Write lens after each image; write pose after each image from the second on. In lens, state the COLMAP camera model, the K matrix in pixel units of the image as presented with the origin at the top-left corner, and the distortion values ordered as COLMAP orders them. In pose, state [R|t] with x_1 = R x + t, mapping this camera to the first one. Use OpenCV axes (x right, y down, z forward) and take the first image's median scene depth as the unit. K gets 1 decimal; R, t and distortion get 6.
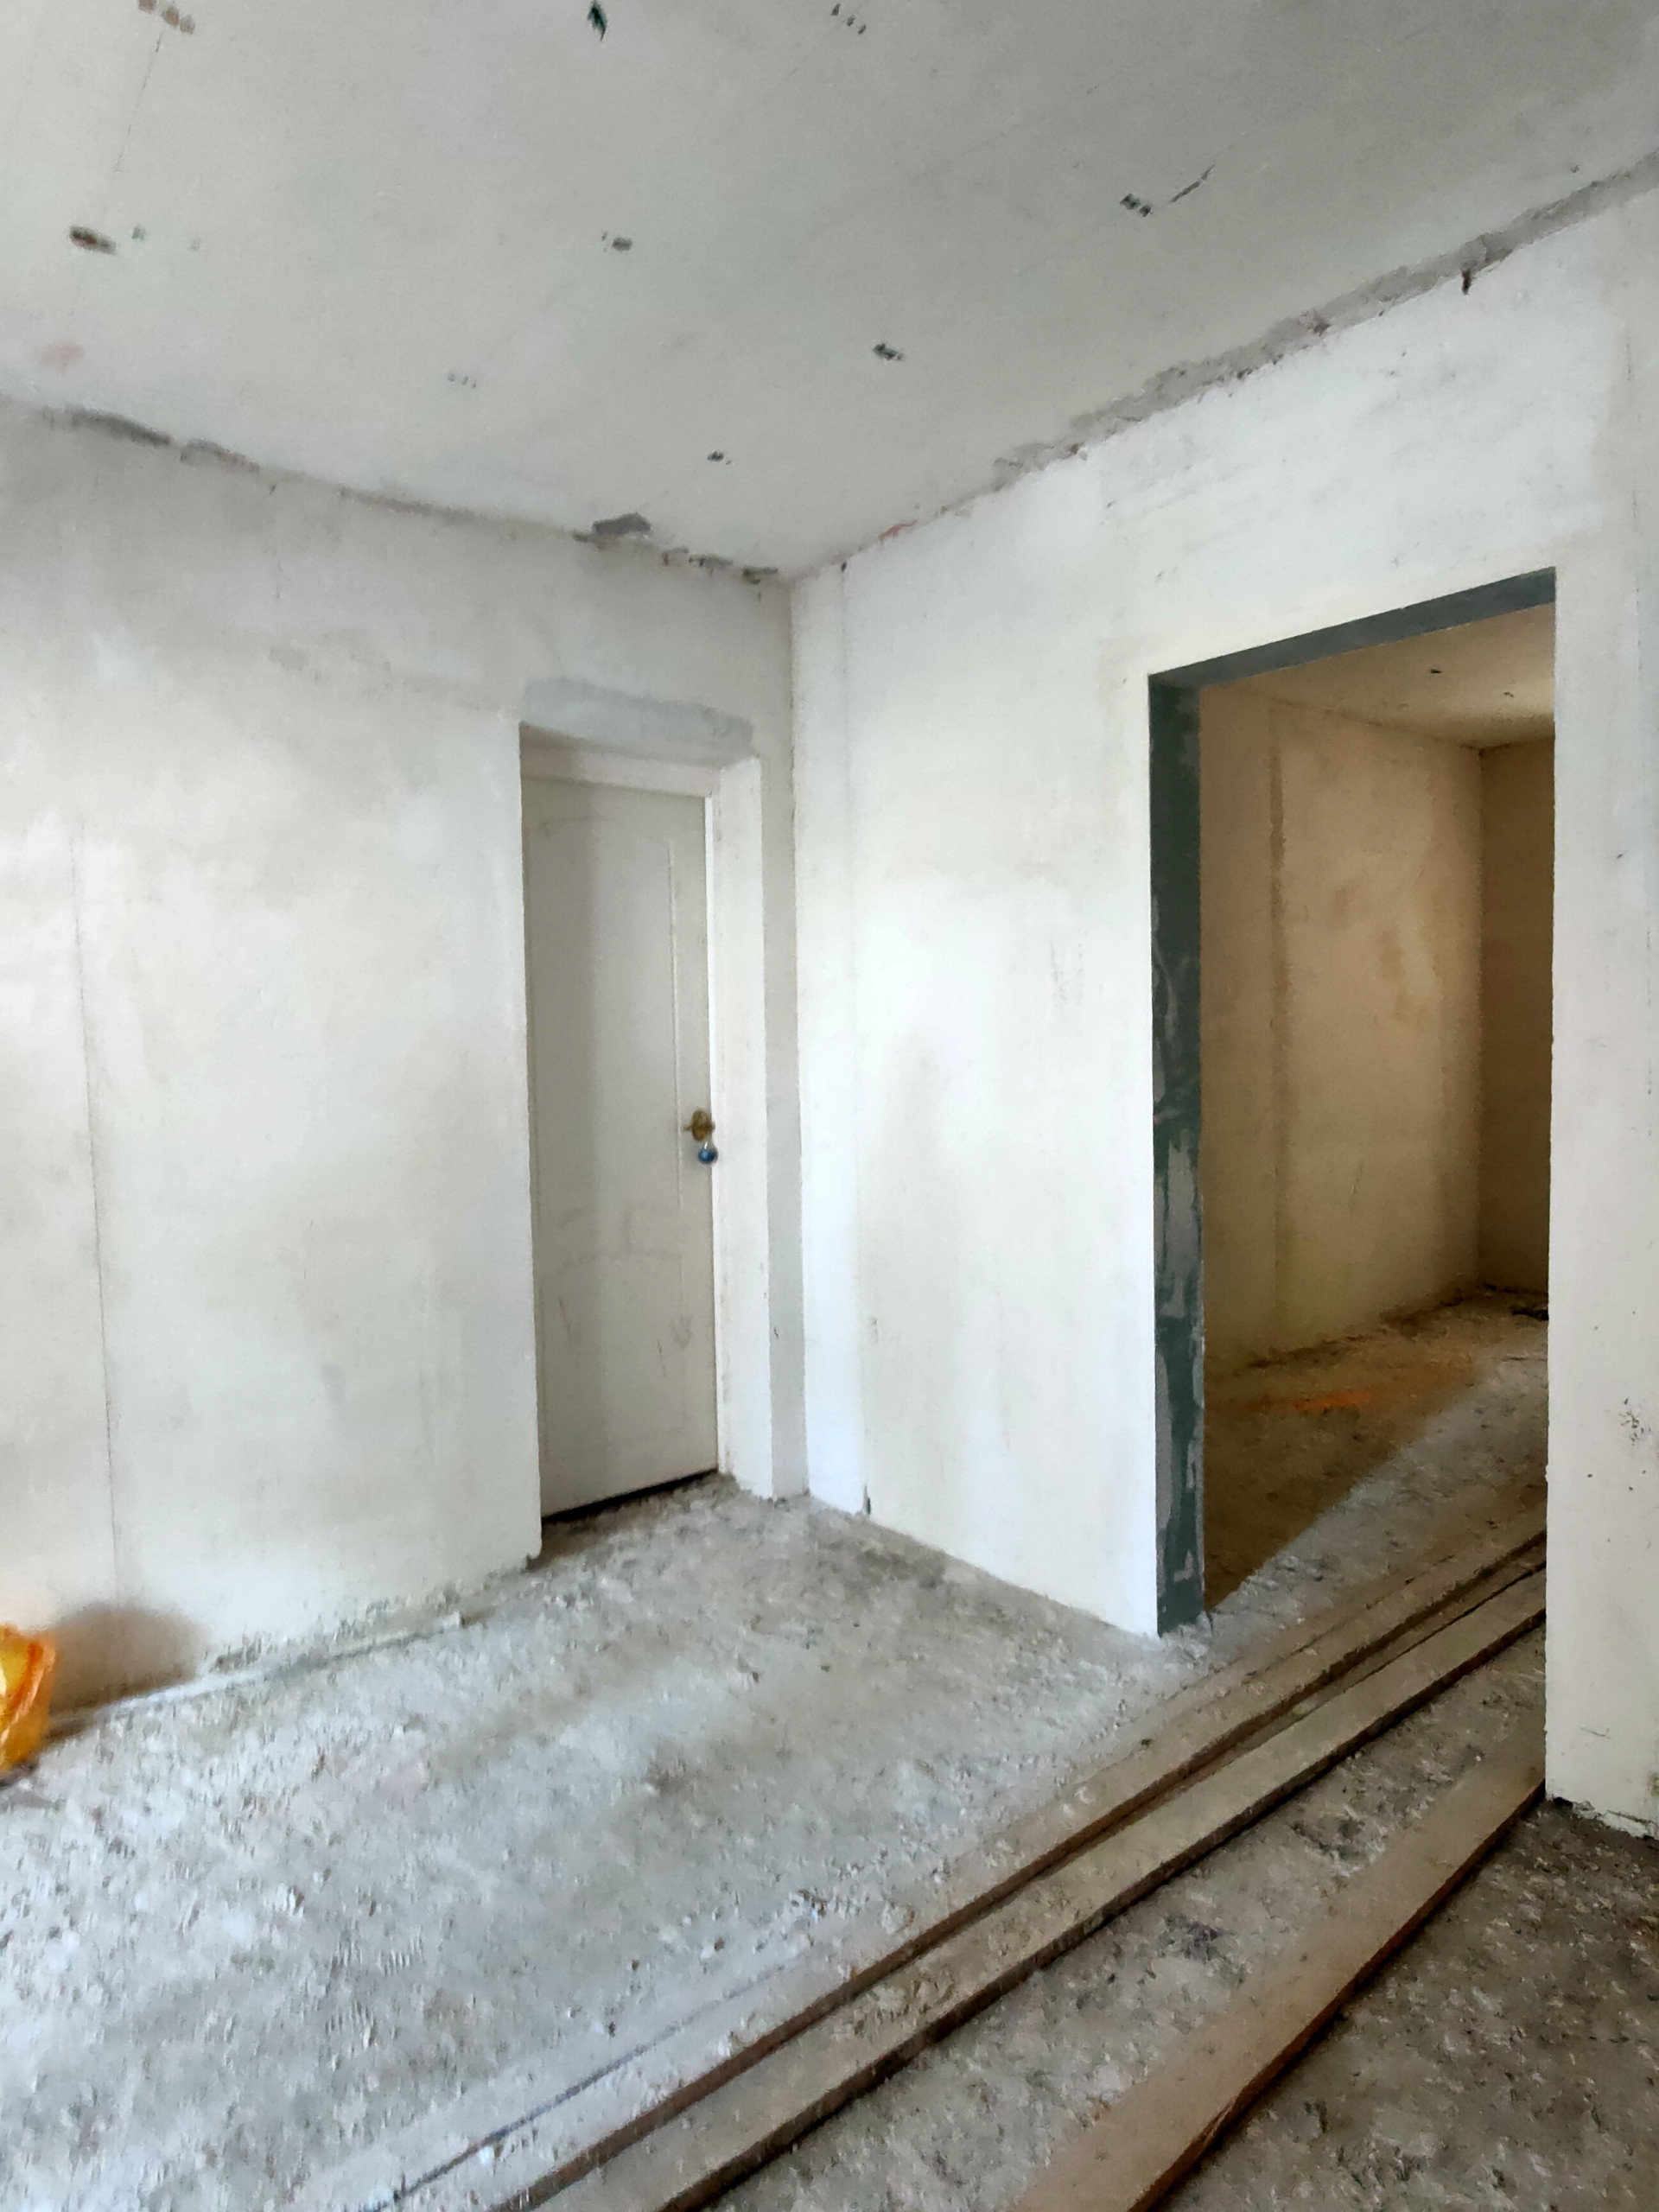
lens RADIAL K [[1254.9, 0, 844.3], [0, 1254.9, 1112.1], [0, 0, 1]] dist [0.000356, 0.001648]
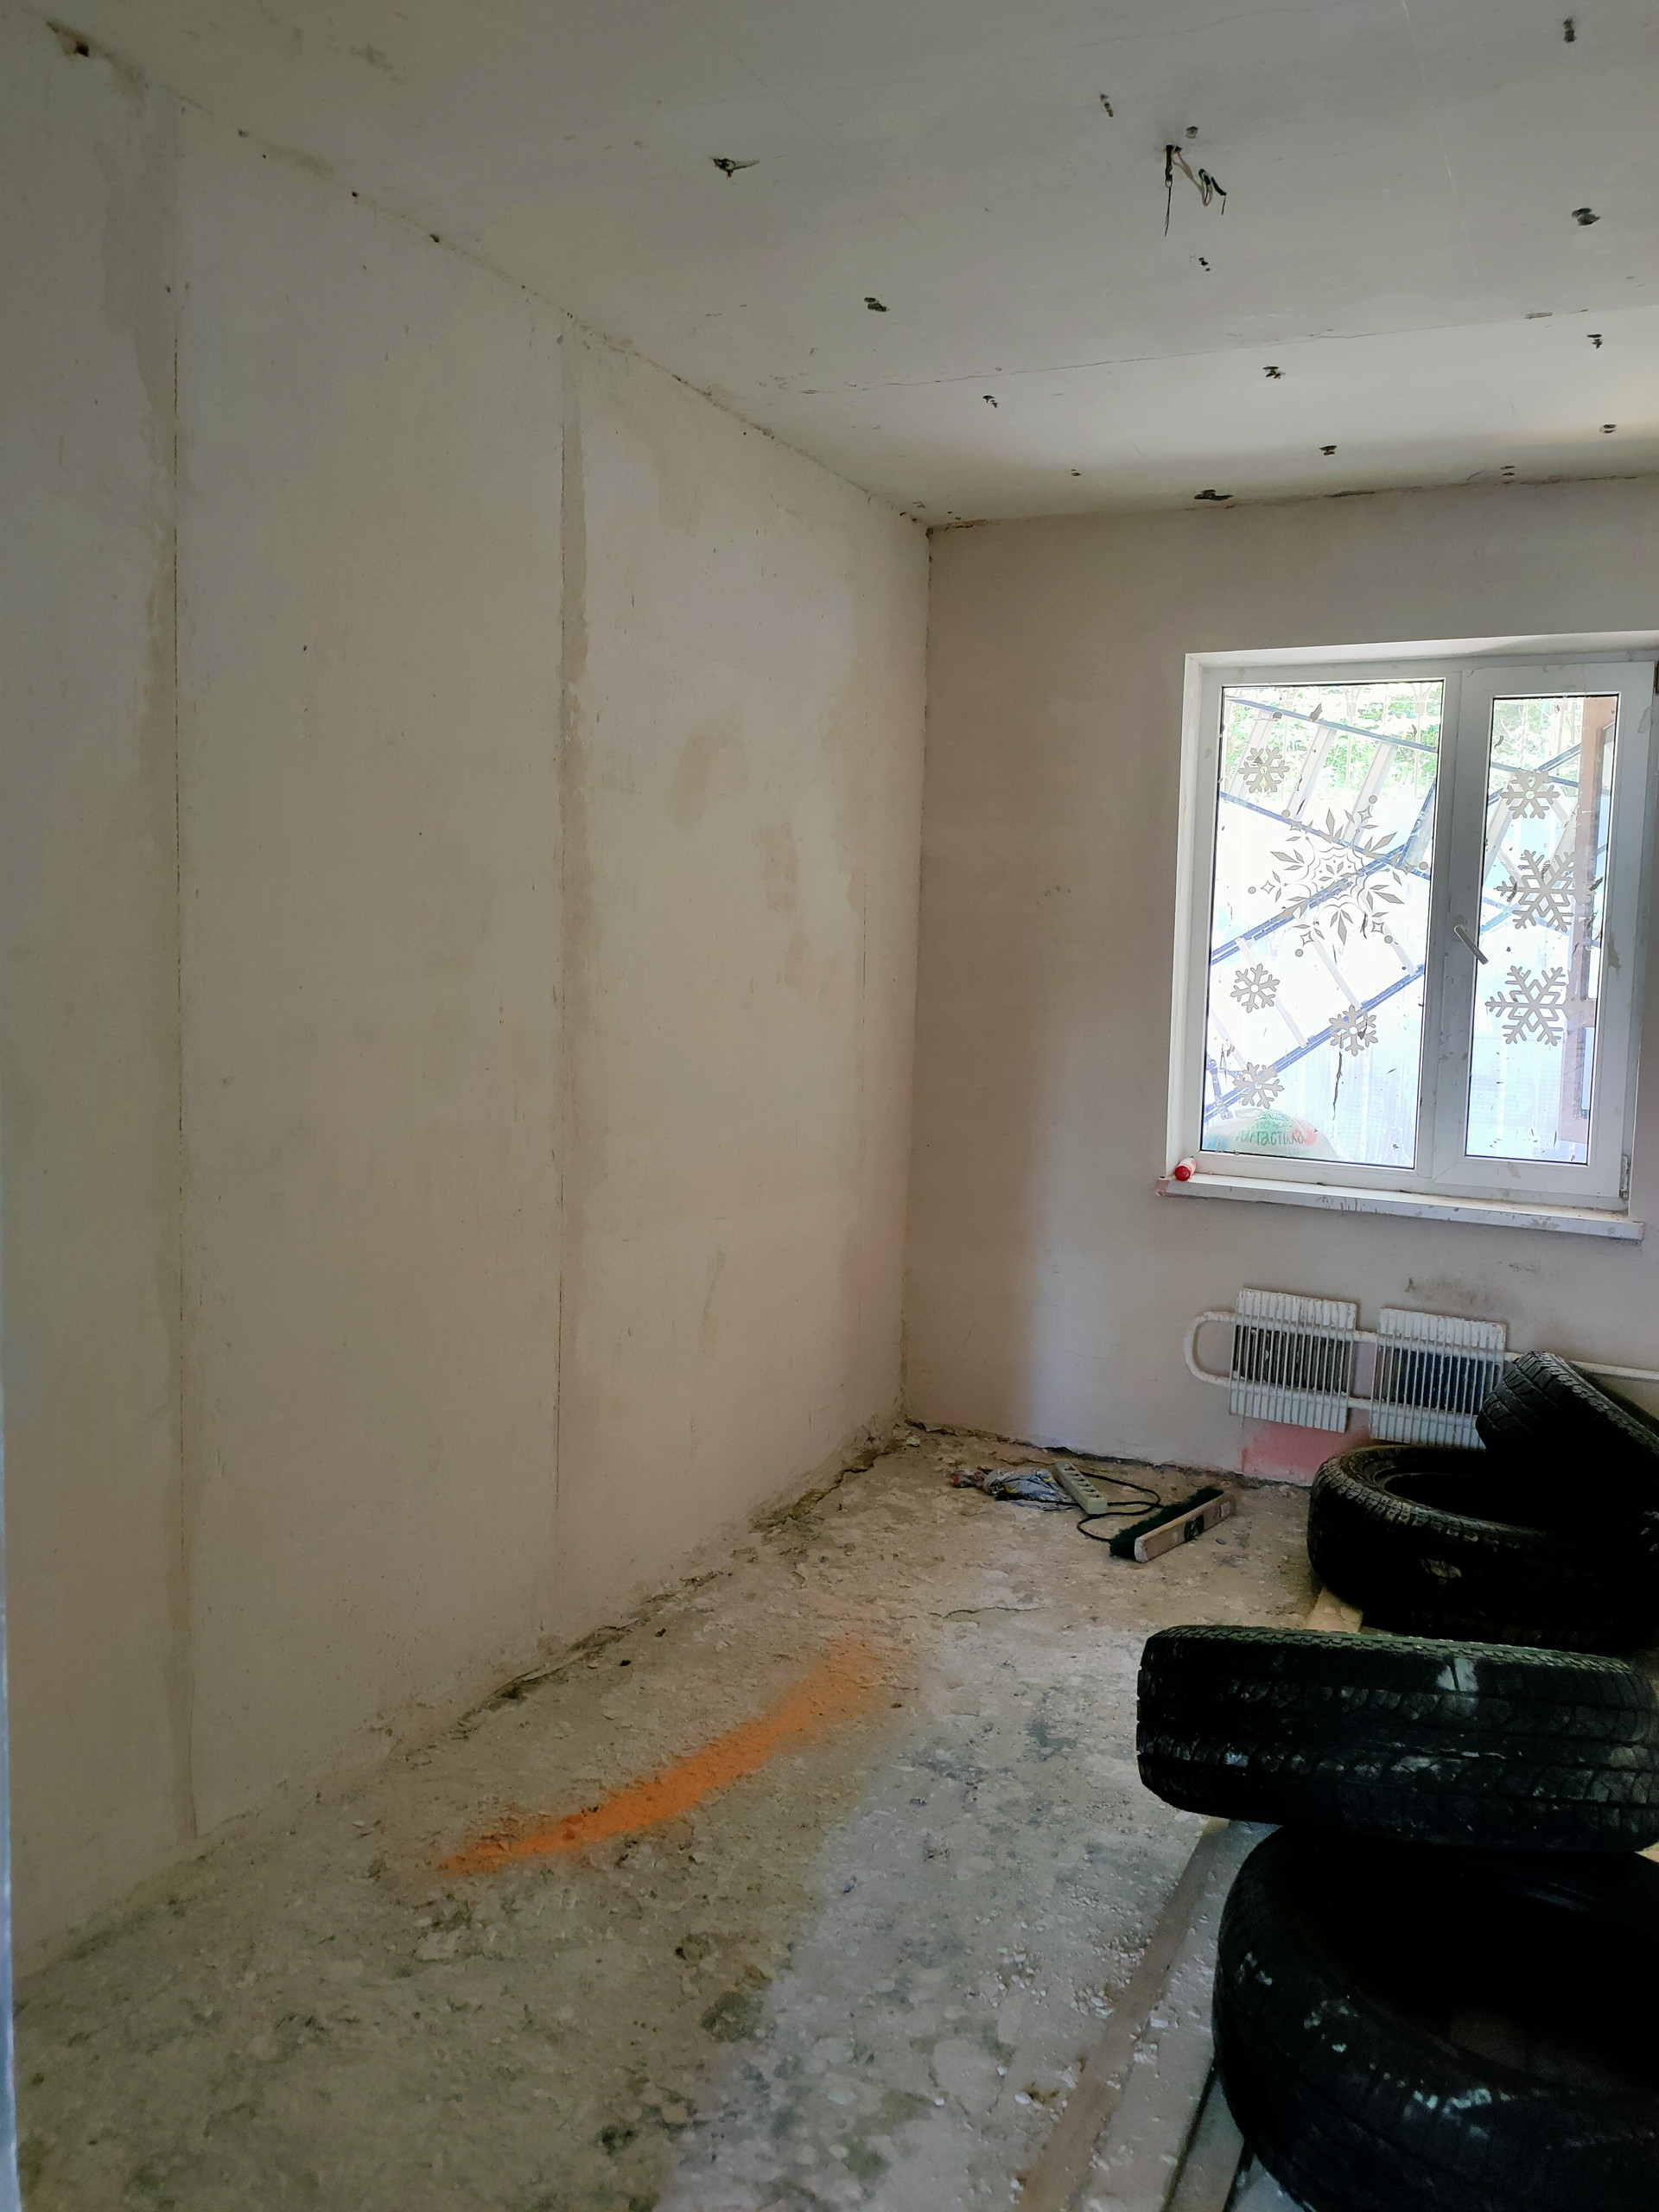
lens RADIAL K [[1700.5, 0, 833.0], [0, 1700.5, 1101.5], [0, 0, 1]] dist [0.054948, -0.036445]
pose [[0.903174, 0.010941, 0.429136, 0.148927], [-0.024447, 0.999364, 0.025973, -0.047144], [-0.428579, -0.033949, 0.902866, 0.338997]]
